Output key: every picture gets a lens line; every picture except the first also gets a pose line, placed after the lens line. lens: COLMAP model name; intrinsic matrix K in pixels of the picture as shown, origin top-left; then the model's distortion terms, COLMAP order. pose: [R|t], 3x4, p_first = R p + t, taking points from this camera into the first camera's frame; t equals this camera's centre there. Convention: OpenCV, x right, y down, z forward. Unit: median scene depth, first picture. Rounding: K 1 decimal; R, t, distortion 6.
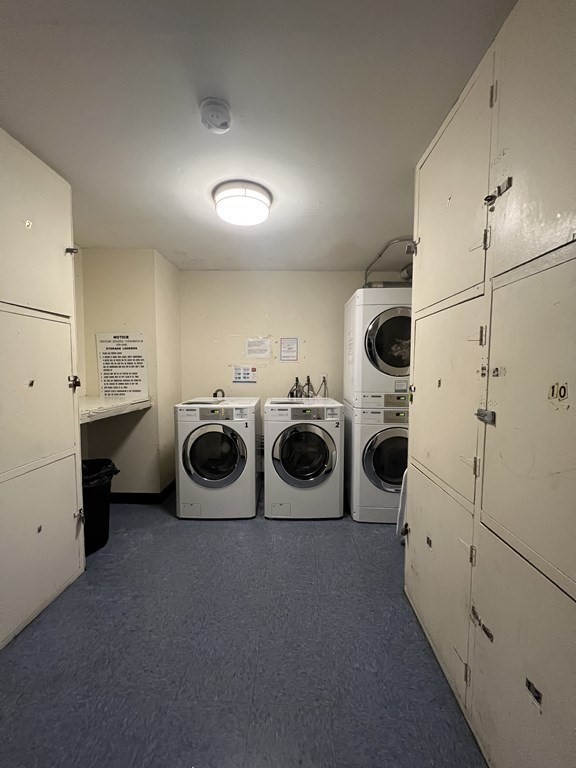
lens RADIAL K [[305.8, 0, 285.8], [0, 305.8, 385.4], [0, 0, 1]] dist [-0.001045, 0.000545]
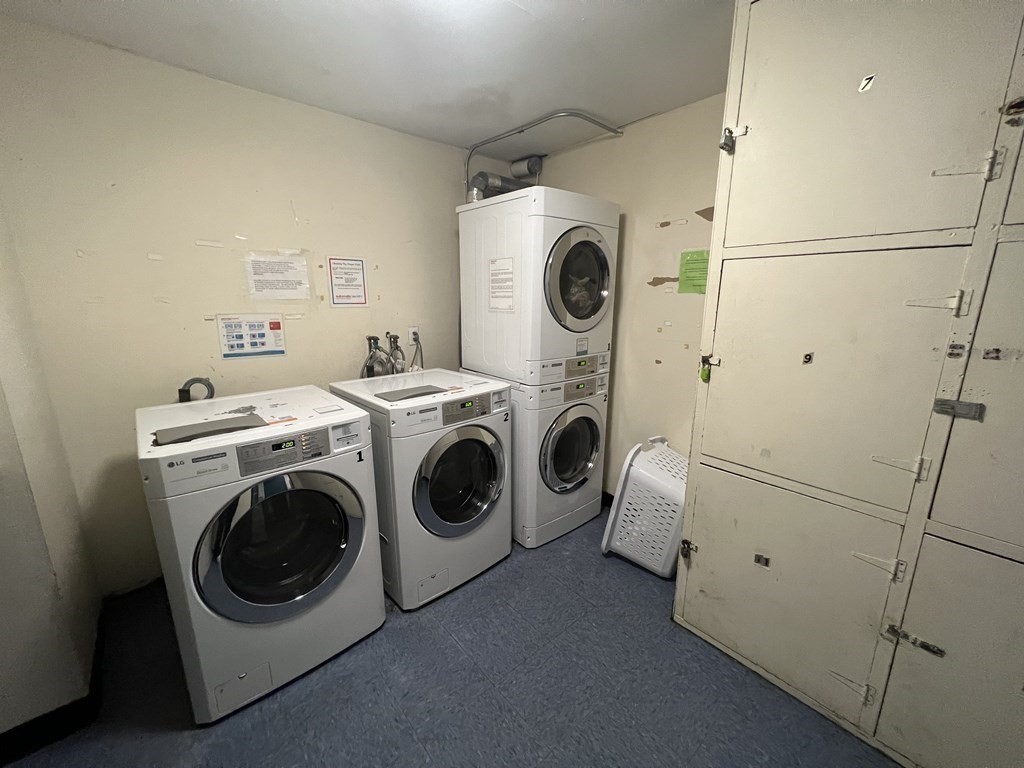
lens RADIAL K [[407.8, 0, 514.0], [0, 407.8, 386.8], [0, 0, 1]] dist [-0.001045, 0.000545]
pose [[0.738377, -0.148663, 0.657798, -0.343073], [0.040549, 0.983422, 0.176737, -0.073190], [-0.673168, -0.103826, 0.732165, 0.398829]]
